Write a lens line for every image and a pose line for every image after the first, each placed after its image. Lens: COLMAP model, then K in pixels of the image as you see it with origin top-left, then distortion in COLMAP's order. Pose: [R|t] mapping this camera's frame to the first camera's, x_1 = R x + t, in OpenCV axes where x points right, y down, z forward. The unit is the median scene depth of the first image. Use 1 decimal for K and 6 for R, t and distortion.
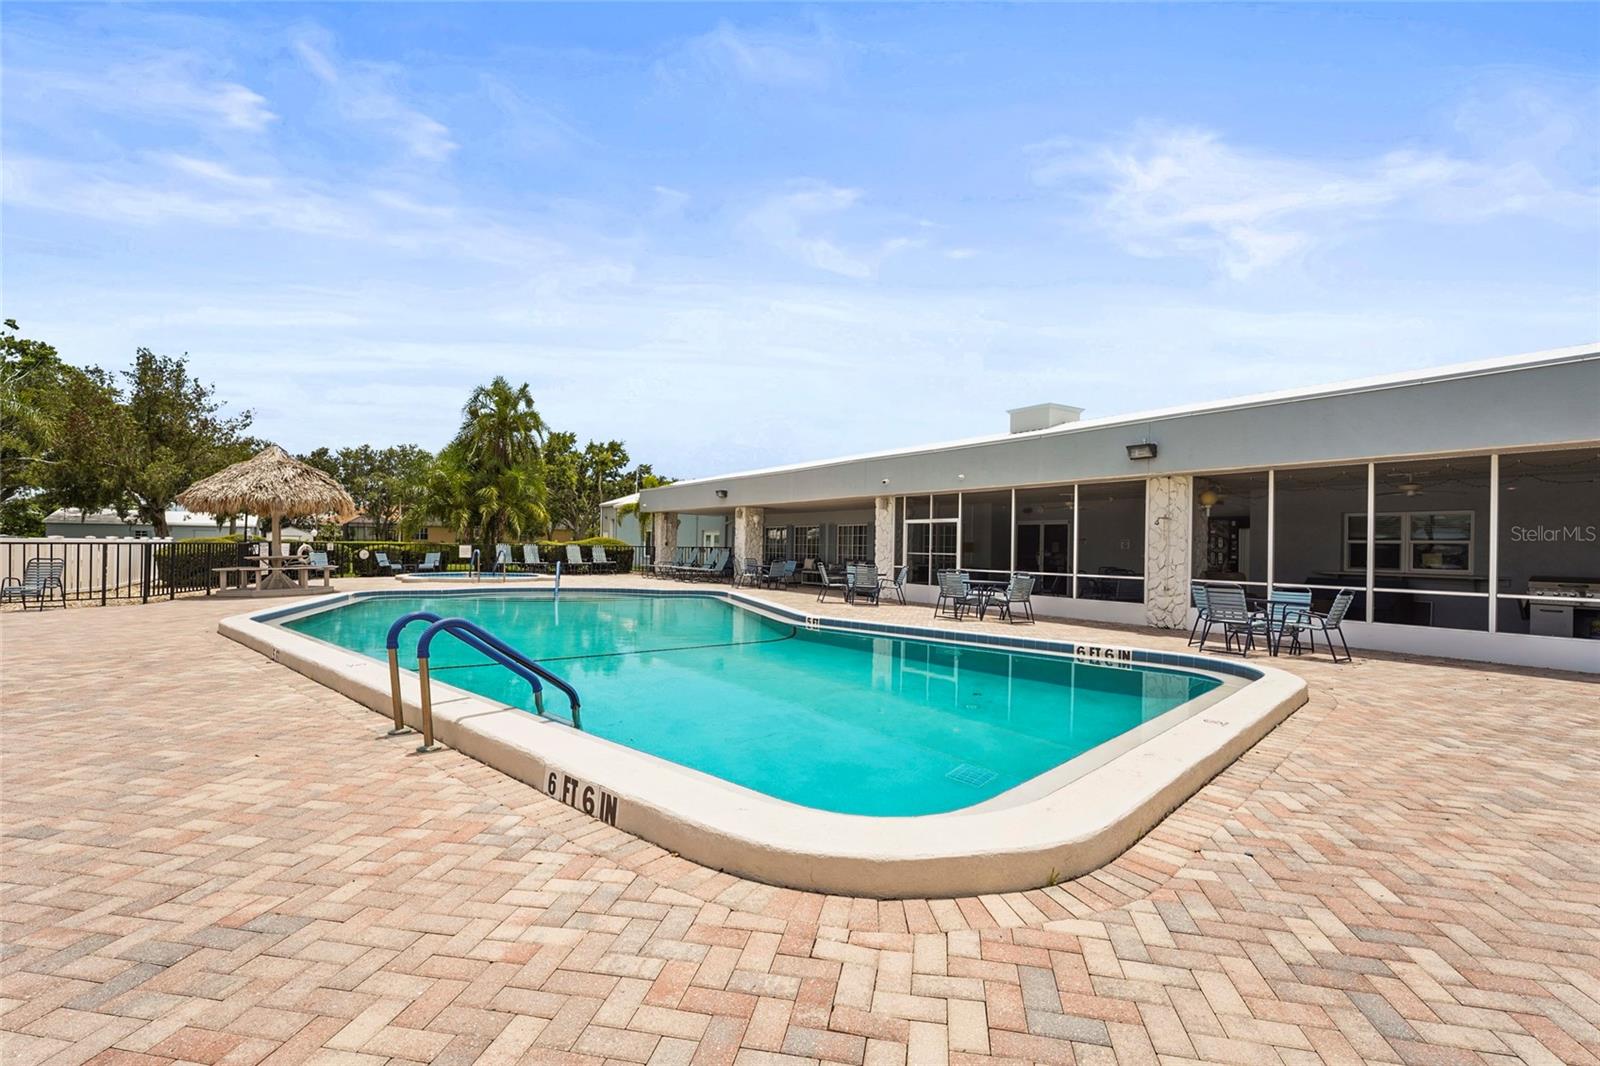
lens RADIAL K [[720.1, 0, 802.8], [0, 720.1, 548.4], [0, 0, 1]] dist [-0.002092, -0.000181]
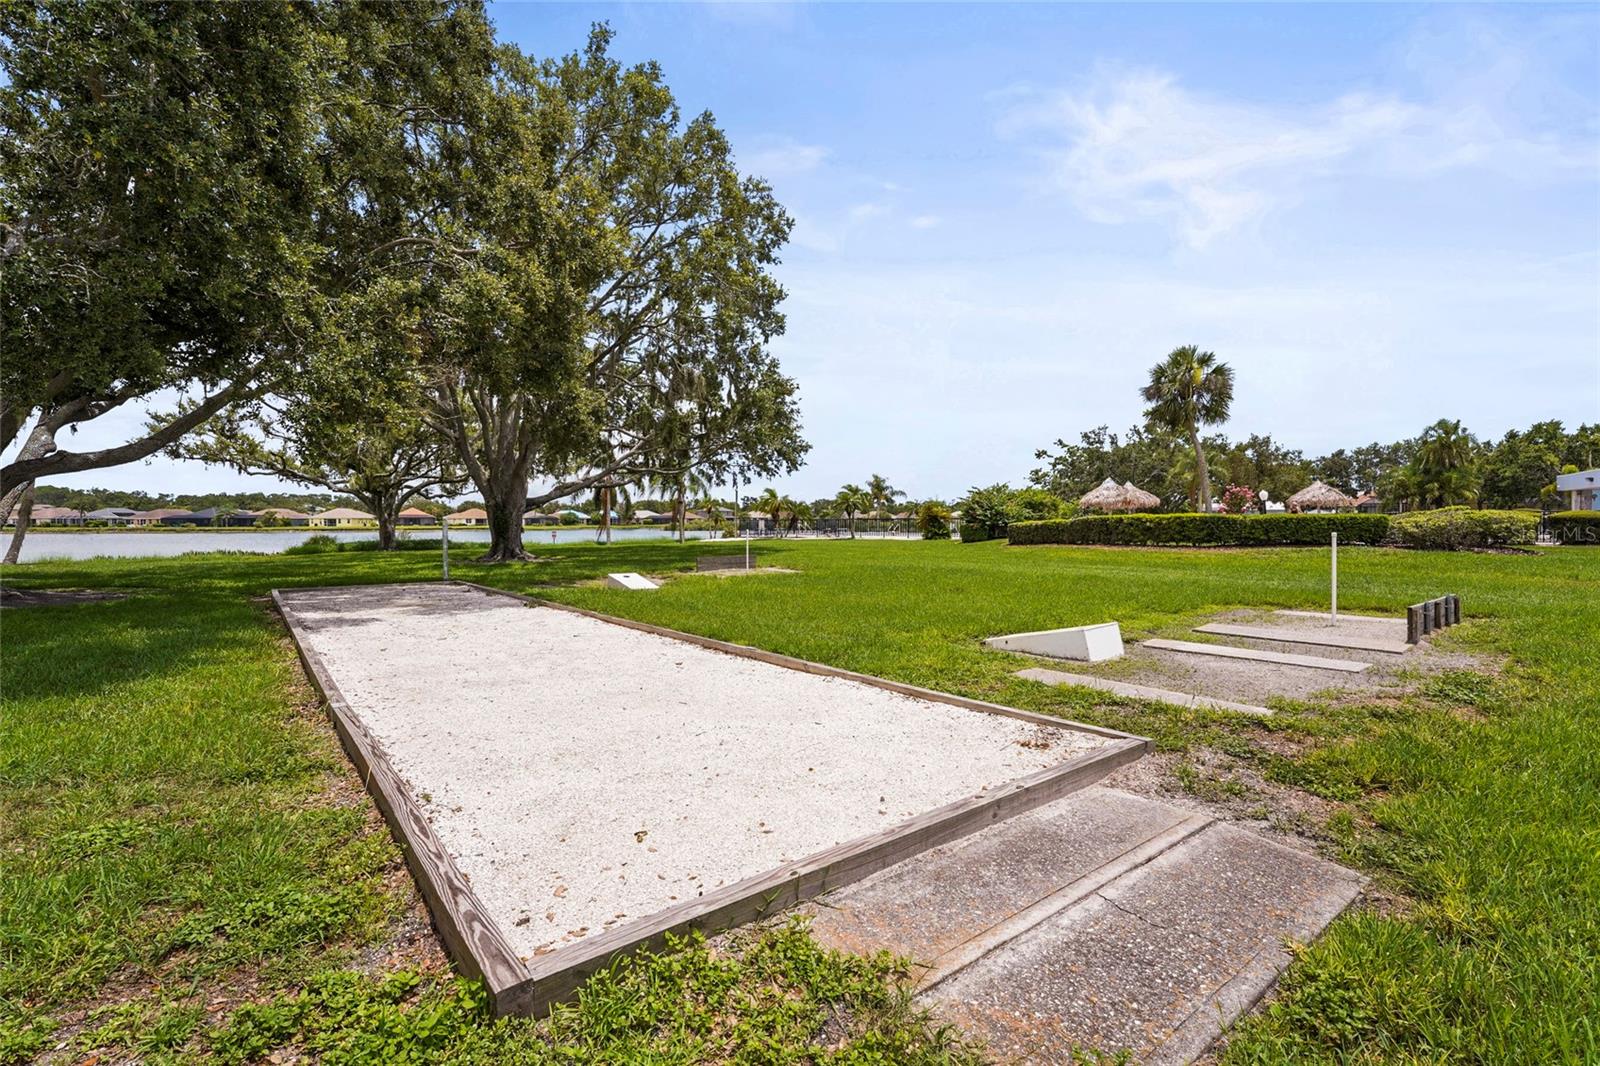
lens RADIAL K [[733.8, 0, 795.8], [0, 733.8, 528.2], [0, 0, 1]] dist [-0.001028, -0.000069]
pose [[0.332381, -0.010161, -0.943091, 0.768581], [0.007426, 0.999939, -0.008157, 0.030599], [0.943116, -0.004292, 0.332436, -1.119043]]
